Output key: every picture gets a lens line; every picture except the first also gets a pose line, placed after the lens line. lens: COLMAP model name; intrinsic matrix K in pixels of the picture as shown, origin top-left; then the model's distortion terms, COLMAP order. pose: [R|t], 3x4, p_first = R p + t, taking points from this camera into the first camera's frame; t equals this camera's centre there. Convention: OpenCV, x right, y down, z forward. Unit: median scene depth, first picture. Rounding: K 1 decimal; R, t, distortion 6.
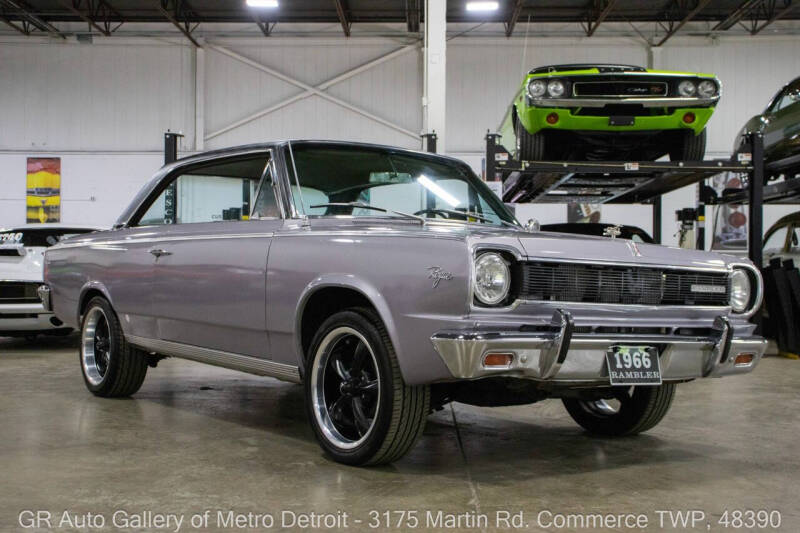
lens RADIAL K [[1061.4, 0, 400.0], [0, 1061.4, 266.5], [0, 0, 1]] dist [0.018600, 0.072932]
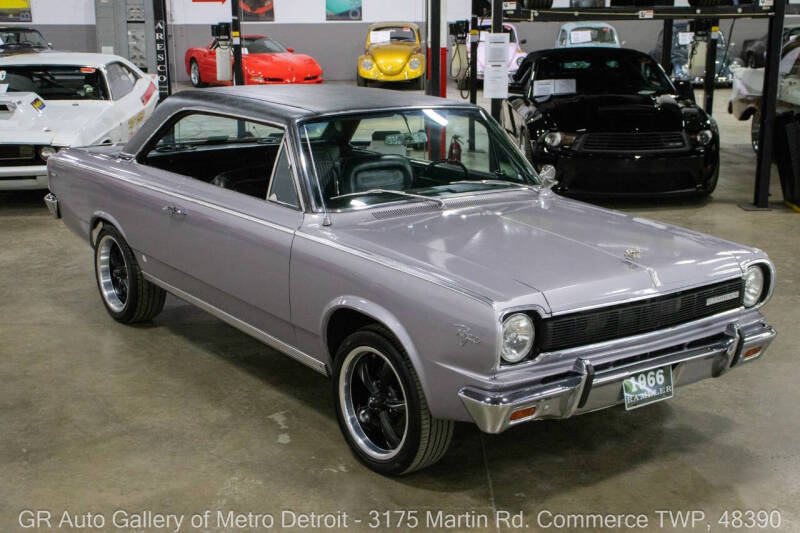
lens RADIAL K [[1096.1, 0, 400.0], [0, 1096.1, 266.5], [0, 0, 1]] dist [0.028622, 0.097646]
pose [[0.999845, -0.015603, 0.008211, -0.014124], [0.013026, 0.967541, 0.252380, -0.129008], [-0.011883, -0.252233, 0.967593, -0.008658]]
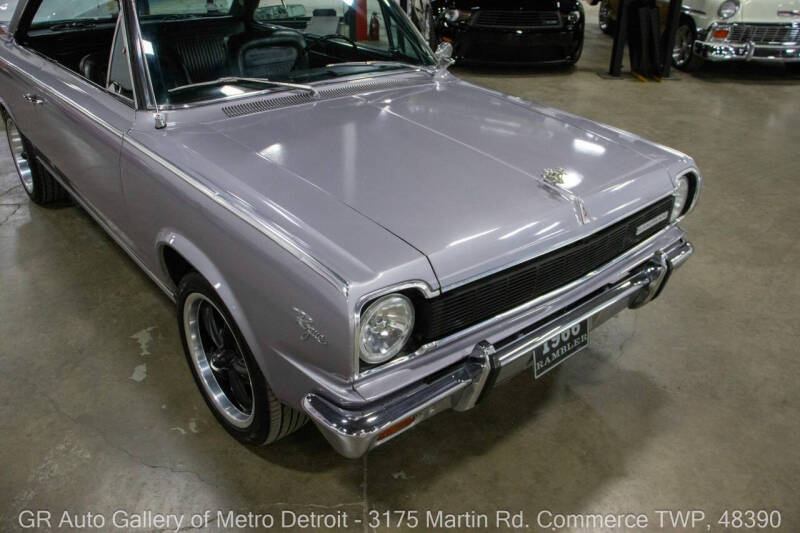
lens RADIAL K [[654.2, 0, 400.0], [0, 654.2, 266.5], [0, 0, 1]] dist [-0.151983, 0.116598]
pose [[0.997507, -0.032668, 0.062545, 0.027402], [-0.002145, 0.871933, 0.489620, -0.089066], [-0.070530, -0.488534, 0.869690, 0.257251]]
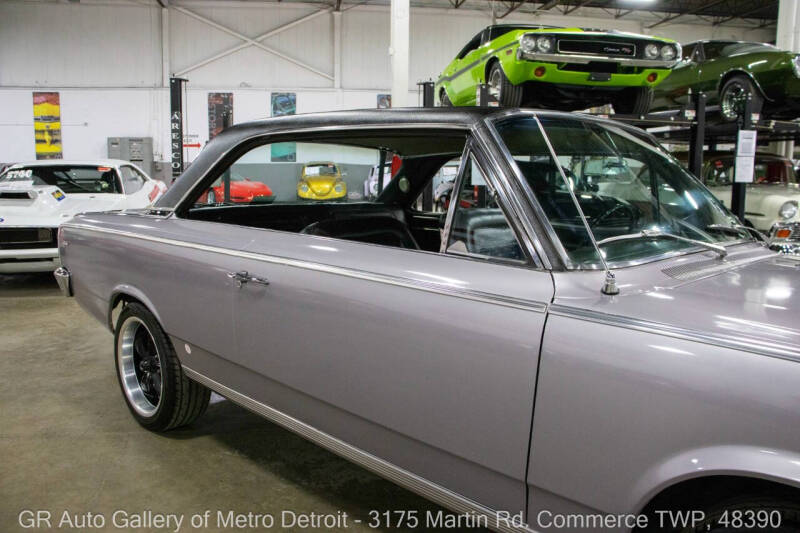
lens RADIAL K [[654.2, 0, 400.0], [0, 654.2, 266.5], [0, 0, 1]] dist [-0.151983, 0.116598]
pose [[0.983977, -0.024301, 0.176634, -0.120349], [-0.005064, 0.986460, 0.163925, -0.049646], [-0.178226, -0.162193, 0.970530, 0.354541]]
